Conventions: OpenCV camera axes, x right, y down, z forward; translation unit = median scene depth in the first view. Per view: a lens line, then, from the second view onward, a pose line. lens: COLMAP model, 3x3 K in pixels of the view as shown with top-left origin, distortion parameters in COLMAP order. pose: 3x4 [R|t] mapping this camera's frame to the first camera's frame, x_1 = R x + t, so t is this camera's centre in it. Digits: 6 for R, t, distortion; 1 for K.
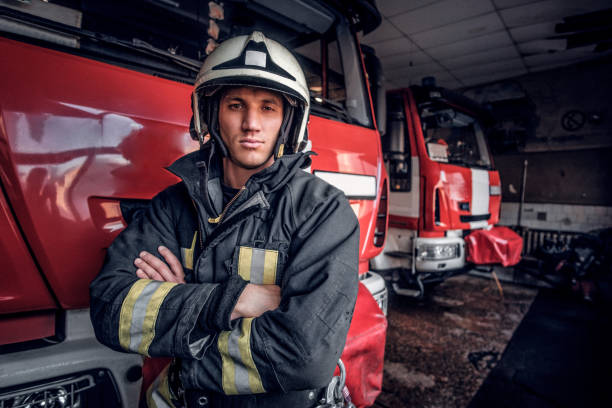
lens RADIAL K [[358.2, 0, 306.0], [0, 358.2, 204.0], [0, 0, 1]] dist [-0.028871, 0.000713]
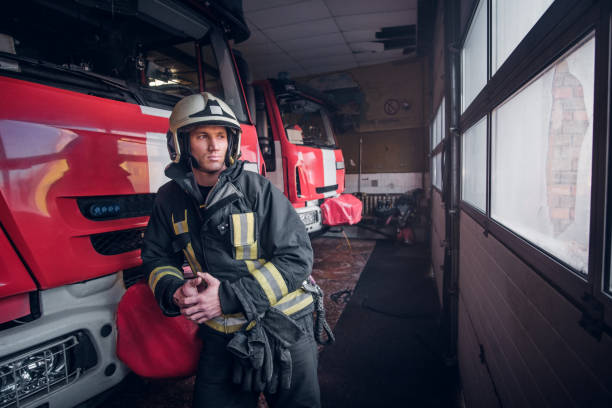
lens RADIAL K [[358.2, 0, 306.0], [0, 358.2, 204.0], [0, 0, 1]] dist [-0.028871, 0.000713]
pose [[0.920986, -0.094349, 0.377999, -0.067543], [0.071059, 0.994639, 0.075129, -0.007270], [-0.383061, -0.042332, 0.922752, -0.122292]]
